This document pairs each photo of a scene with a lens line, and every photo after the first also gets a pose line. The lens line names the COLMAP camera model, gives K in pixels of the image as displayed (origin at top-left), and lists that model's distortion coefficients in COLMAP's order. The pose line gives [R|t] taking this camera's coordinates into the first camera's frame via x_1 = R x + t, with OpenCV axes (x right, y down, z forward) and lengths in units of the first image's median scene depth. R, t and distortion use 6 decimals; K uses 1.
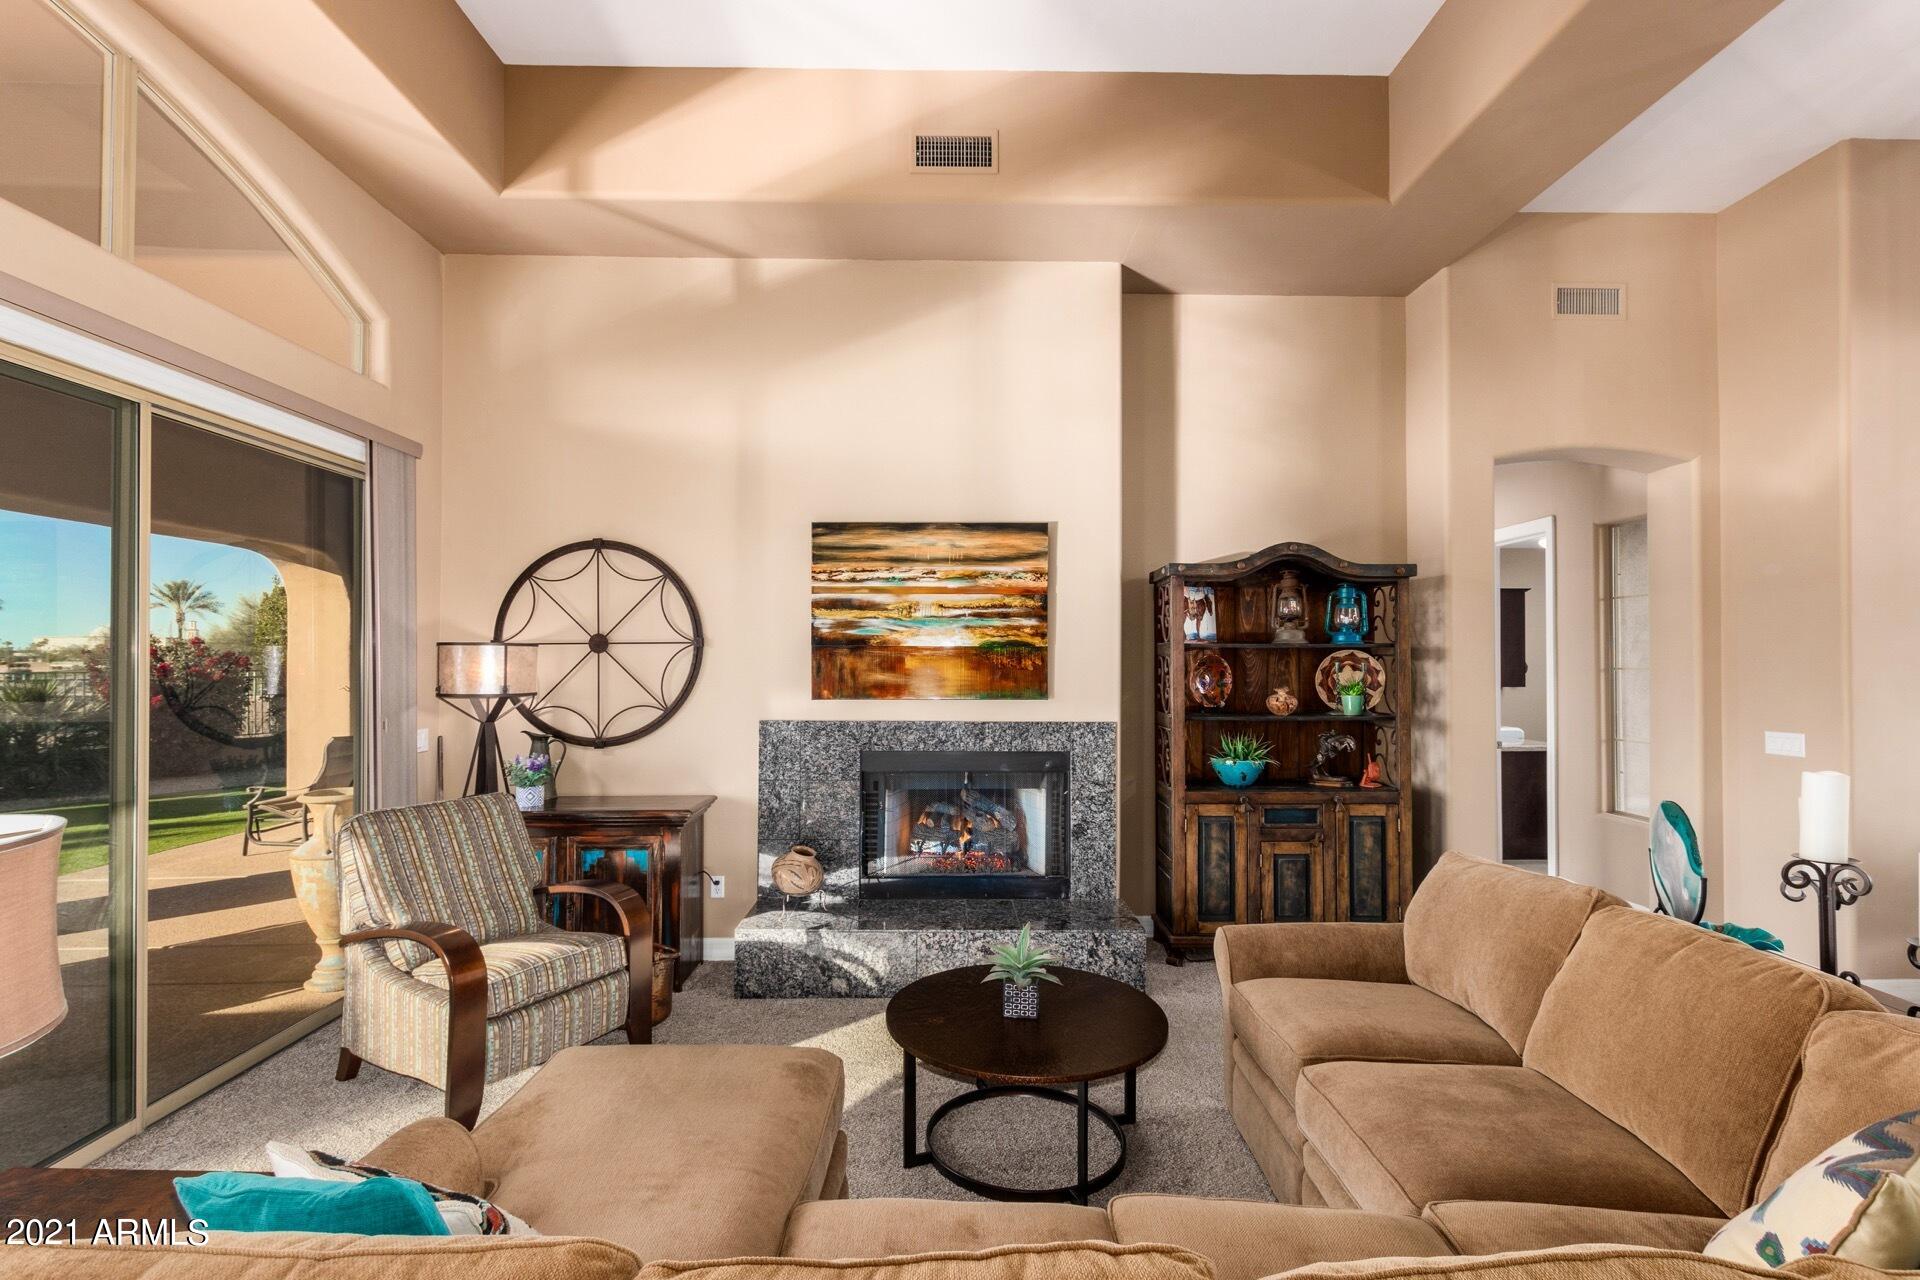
lens RADIAL K [[885.9, 0, 963.9], [0, 885.9, 647.2], [0, 0, 1]] dist [0.002093, 0.000267]
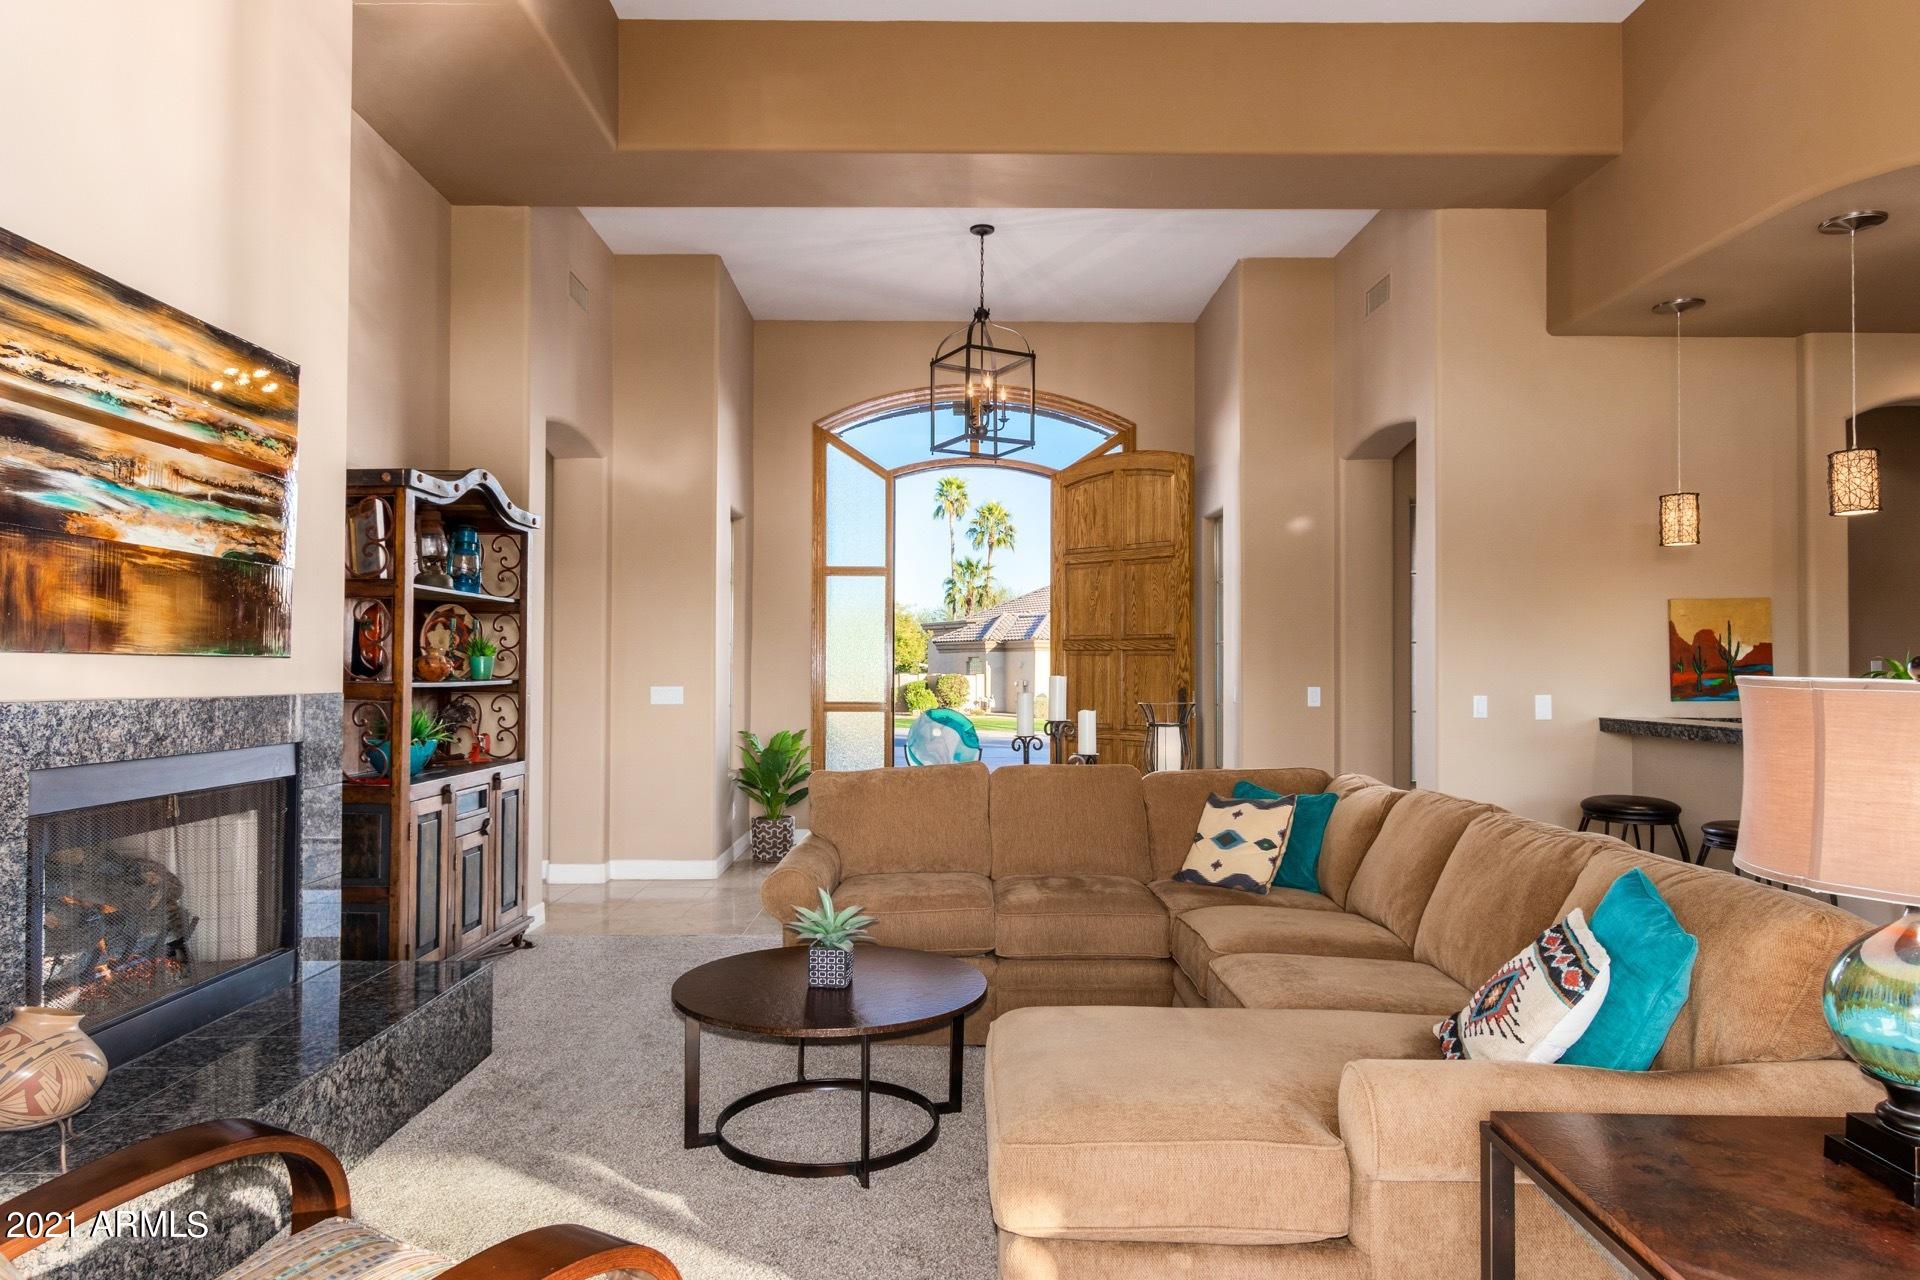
lens RADIAL K [[1128.5, 0, 960.3], [0, 1128.5, 647.4], [0, 0, 1]] dist [0.002449, 0.001717]
pose [[0.017848, 0.019044, 0.999659, -0.666932], [-0.022910, 0.999564, -0.018633, 0.056246], [-0.999578, -0.022570, 0.018277, 0.534125]]
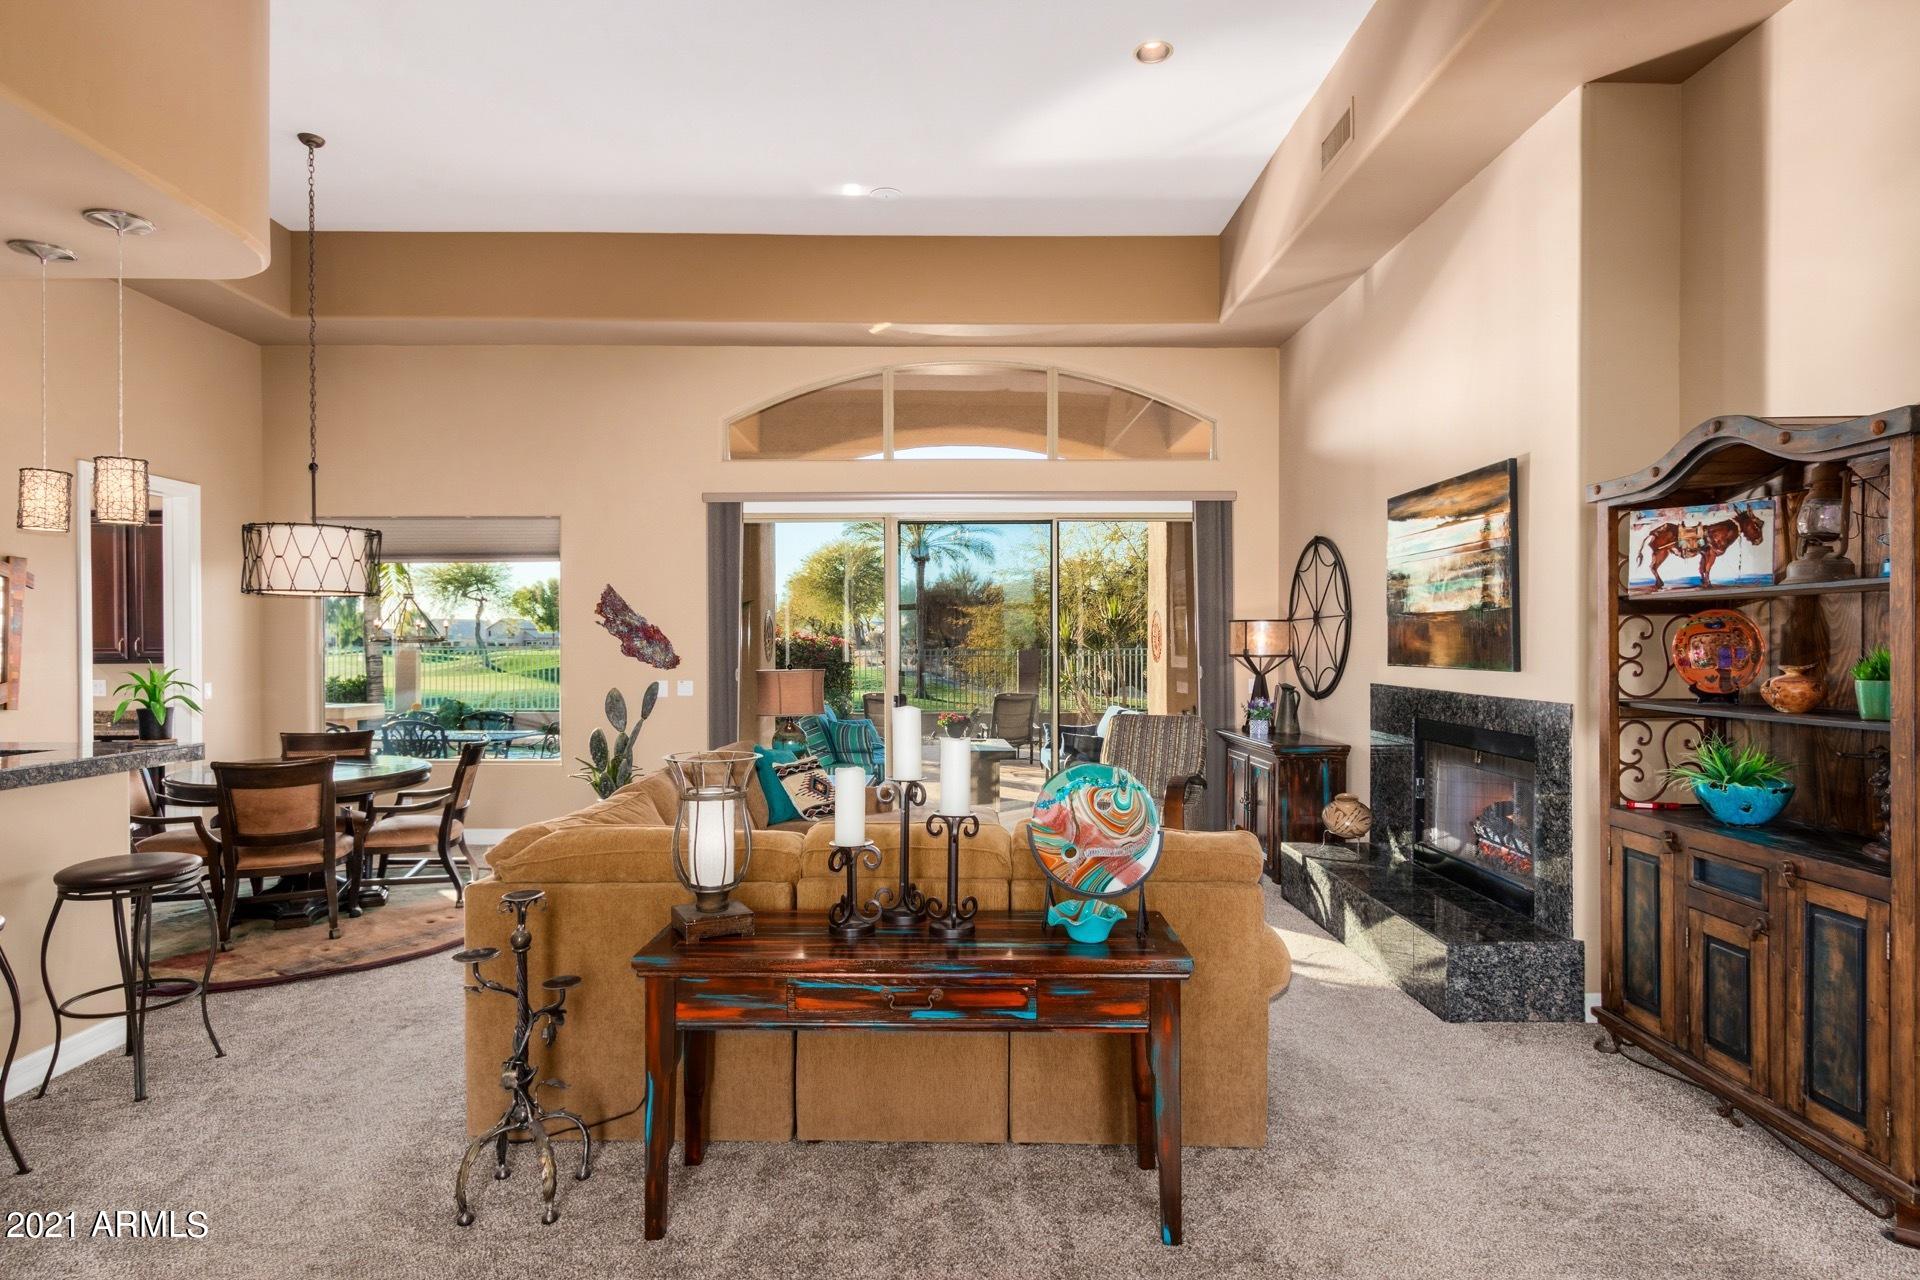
lens RADIAL K [[1032.2, 0, 967.1], [0, 1032.2, 641.3], [0, 0, 1]] dist [-0.002296, -0.000304]
pose [[0.003090, -0.002707, -0.999992, 1.062523], [0.013363, 0.999907, -0.002665, 0.026323], [0.999906, -0.013354, 0.003126, 0.488652]]
